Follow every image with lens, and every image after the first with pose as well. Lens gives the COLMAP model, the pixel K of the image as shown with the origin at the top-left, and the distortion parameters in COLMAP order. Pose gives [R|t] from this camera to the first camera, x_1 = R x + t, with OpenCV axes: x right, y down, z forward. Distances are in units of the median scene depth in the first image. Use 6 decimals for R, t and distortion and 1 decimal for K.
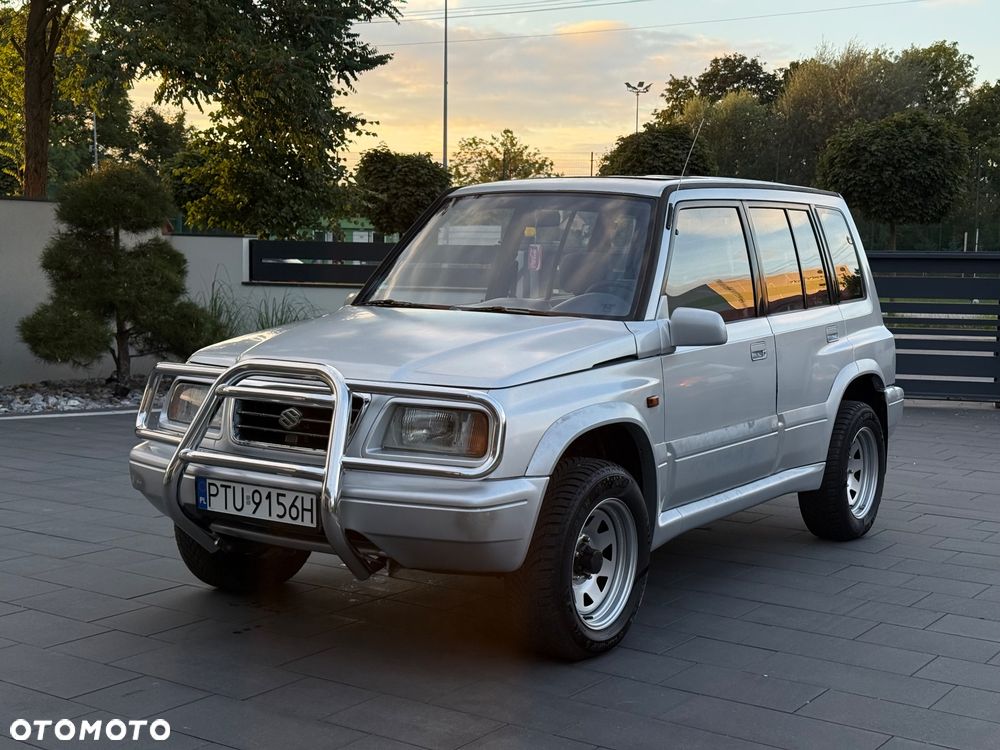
lens RADIAL K [[1385.9, 0, 496.5], [0, 1385.9, 401.4], [0, 0, 1]] dist [0.179965, -0.317157]
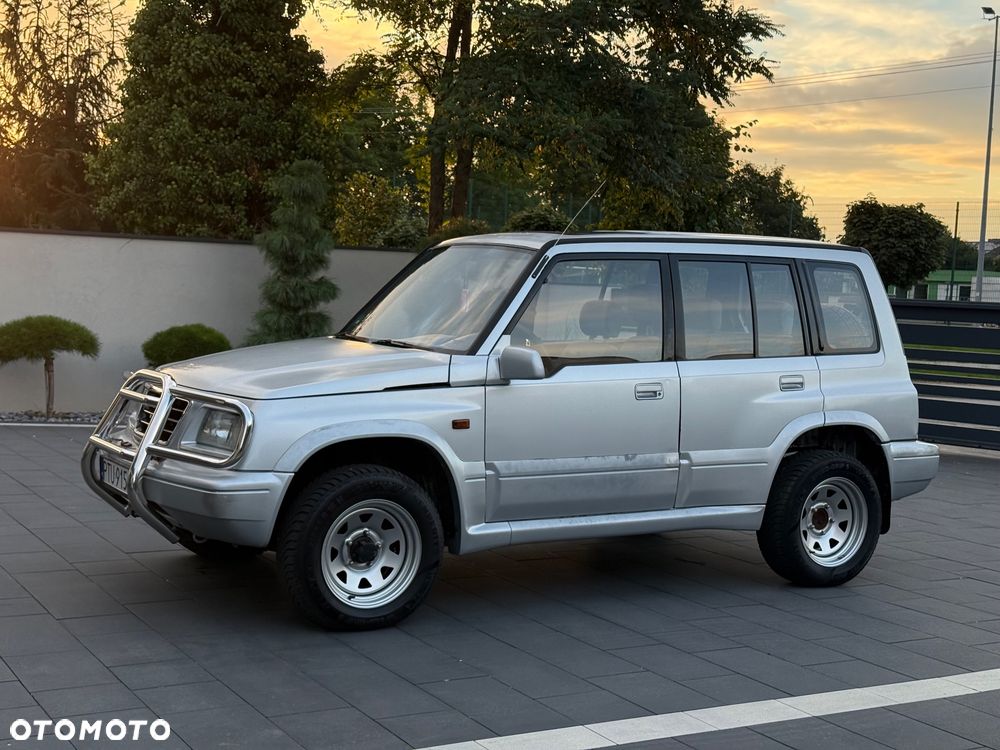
lens RADIAL K [[1385.9, 0, 496.5], [0, 1385.9, 401.4], [0, 0, 1]] dist [0.179965, -0.317157]
pose [[0.901355, 0.055399, -0.429522, 0.465053], [-0.071119, 0.997255, -0.020618, 0.002084], [0.427201, 0.049131, 0.902821, -0.027131]]
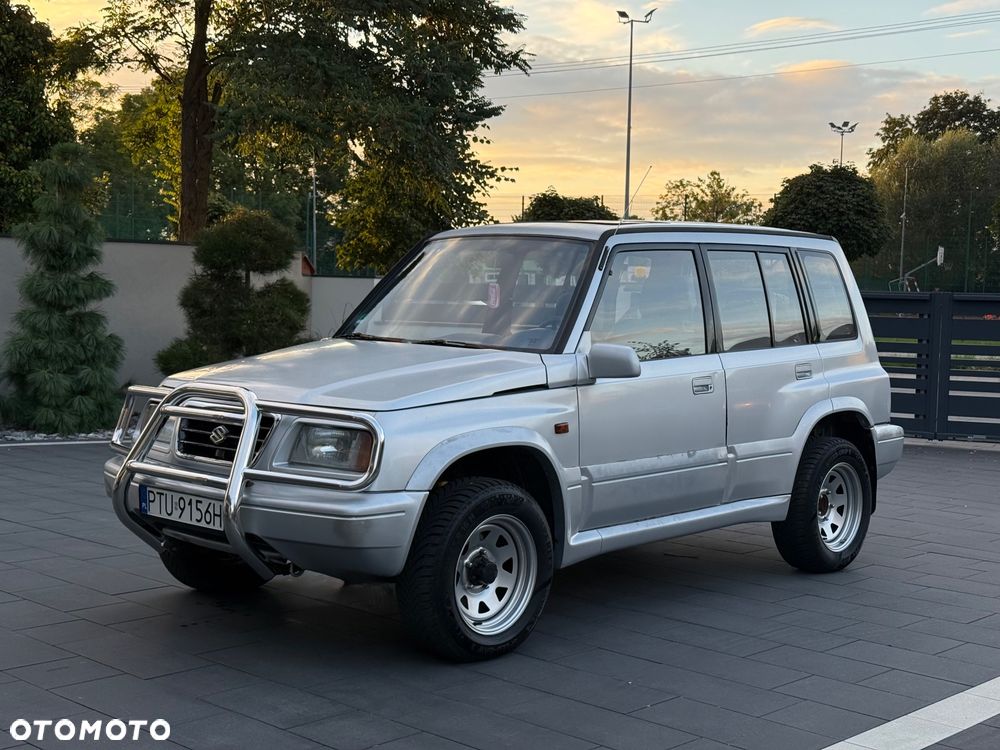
lens RADIAL K [[1385.9, 0, 496.5], [0, 1385.9, 401.4], [0, 0, 1]] dist [0.179965, -0.317157]
pose [[0.987531, 0.017736, -0.156424, 0.168587], [-0.022384, 0.999357, -0.027999, 0.007715], [0.155827, 0.031151, 0.987293, -0.056834]]
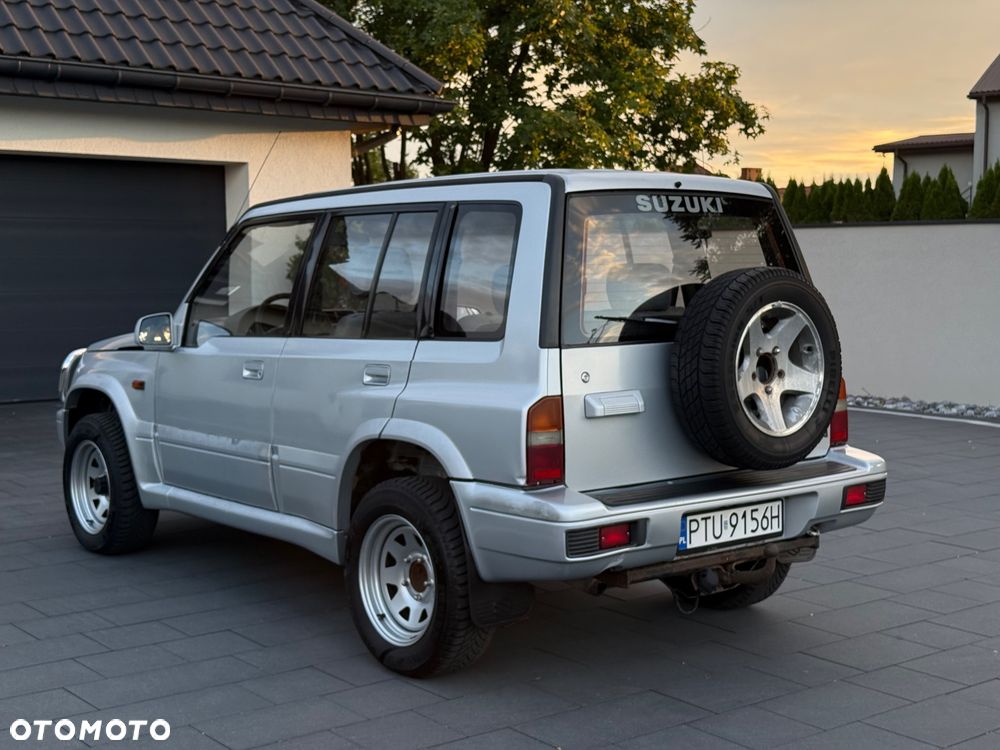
lens RADIAL K [[1385.9, 0, 496.5], [0, 1385.9, 401.4], [0, 0, 1]] dist [0.179965, -0.317157]
pose [[-0.292404, 0.081602, -0.952807, 0.892619], [-0.109127, 0.986997, 0.118020, -0.123814], [0.950048, 0.138487, -0.279697, 1.213428]]
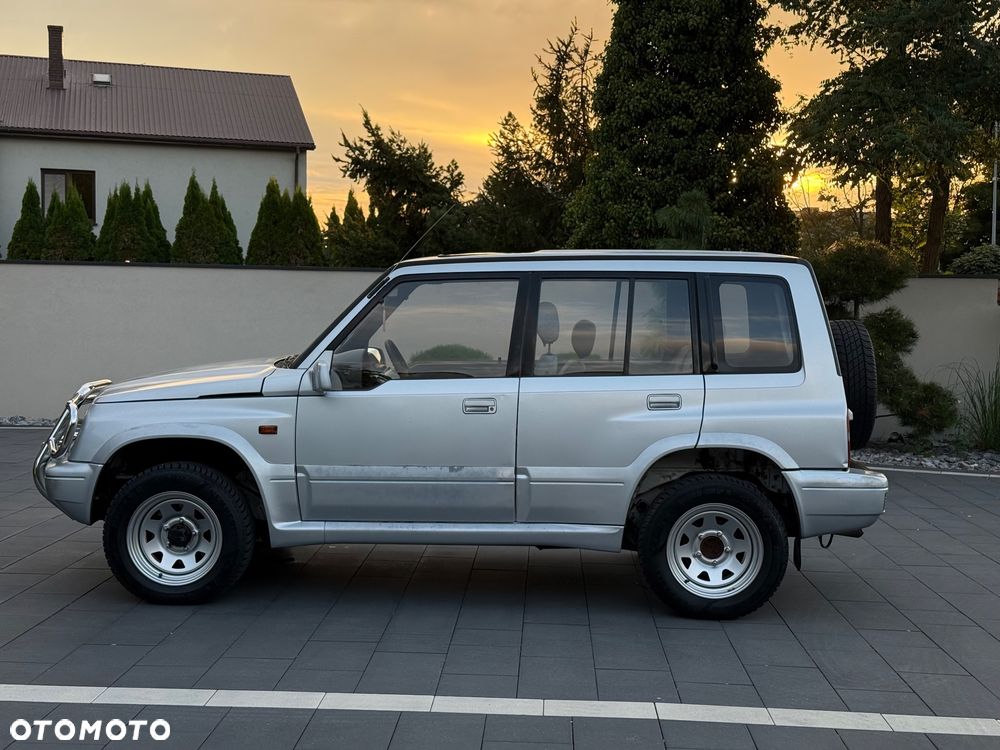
lens RADIAL K [[1385.9, 0, 496.5], [0, 1385.9, 401.4], [0, 0, 1]] dist [0.179965, -0.317157]
pose [[0.528824, 0.057941, -0.846752, 0.968886], [-0.100833, 0.994890, 0.005105, -0.039955], [0.842721, 0.082681, 0.531964, 0.353904]]
